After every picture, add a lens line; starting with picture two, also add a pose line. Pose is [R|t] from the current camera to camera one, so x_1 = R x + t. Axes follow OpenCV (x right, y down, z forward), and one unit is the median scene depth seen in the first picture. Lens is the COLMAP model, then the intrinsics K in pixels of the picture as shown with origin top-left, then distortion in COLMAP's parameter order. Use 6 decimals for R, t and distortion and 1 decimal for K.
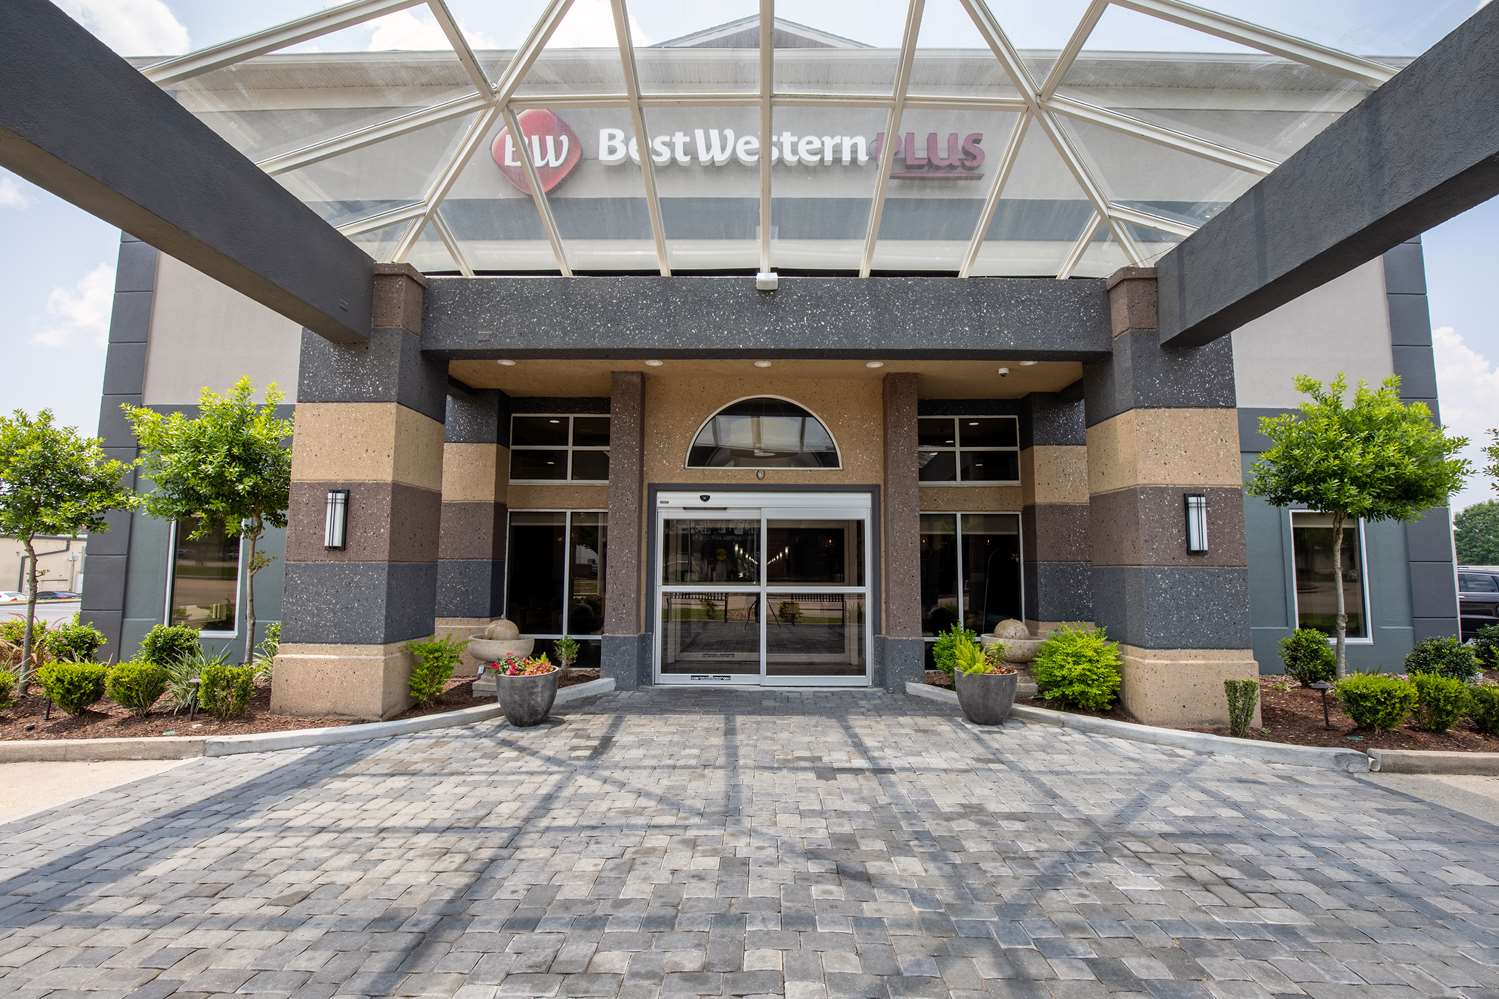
lens RADIAL K [[685.4, 0, 756.4], [0, 685.4, 499.6], [0, 0, 1]] dist [-0.031231, 0.000887]
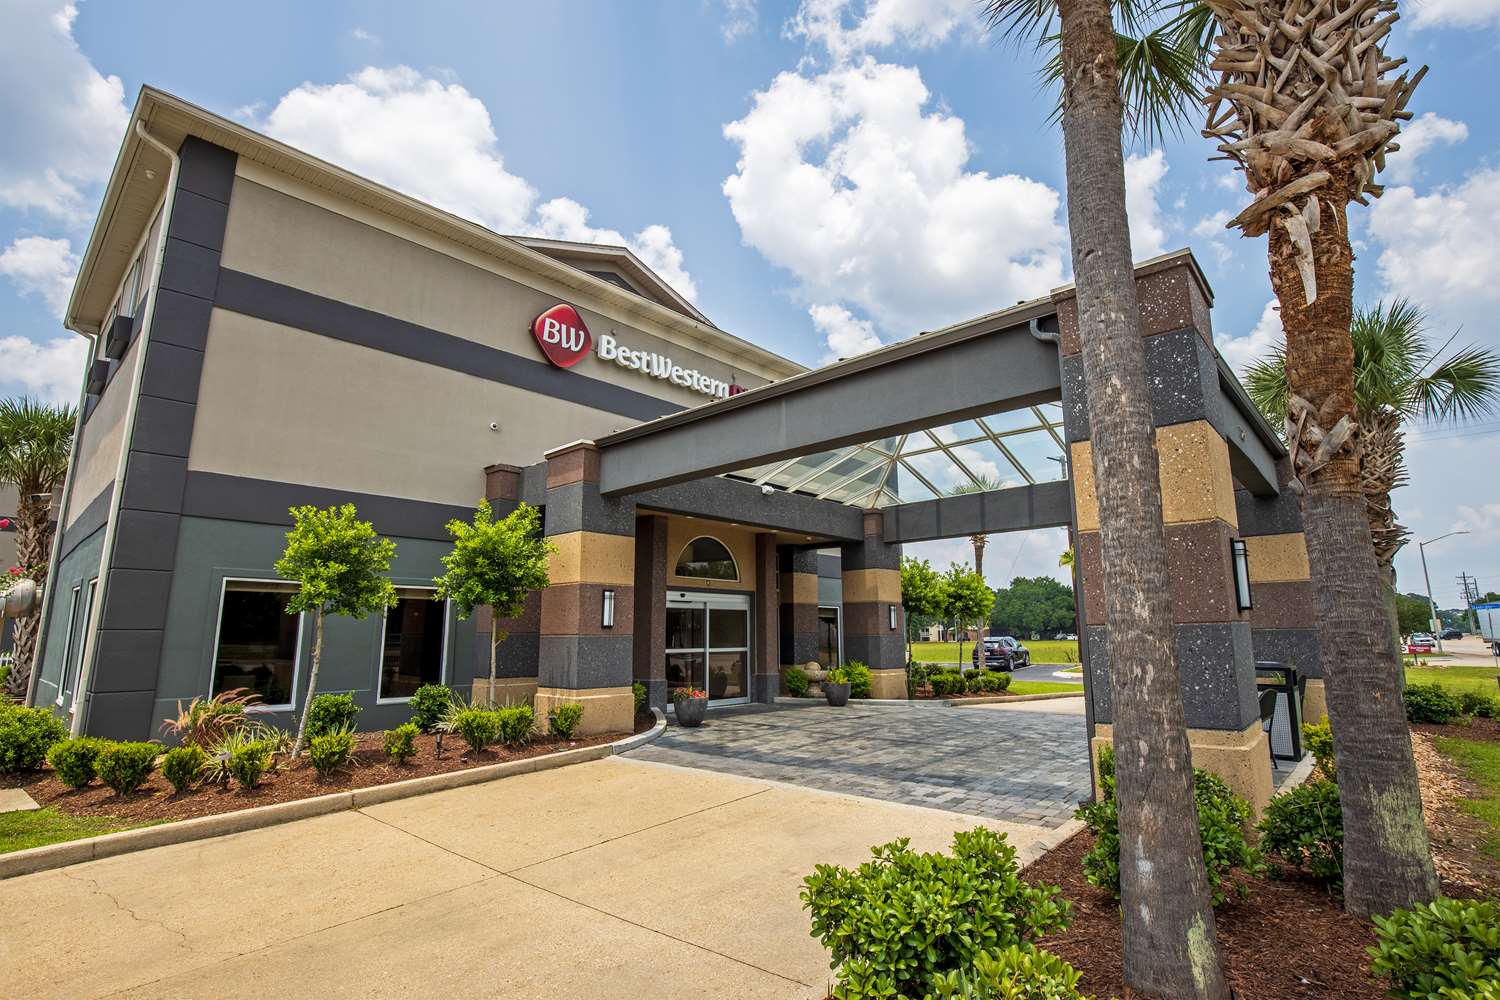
lens RADIAL K [[711.7, 0, 744.5], [0, 711.7, 506.0], [0, 0, 1]] dist [-0.015650, -0.000115]
pose [[0.677825, 0.124560, 0.724595, -1.244954], [-0.060551, 0.991654, -0.113826, -0.029214], [-0.732726, 0.033280, 0.679710, -0.286066]]
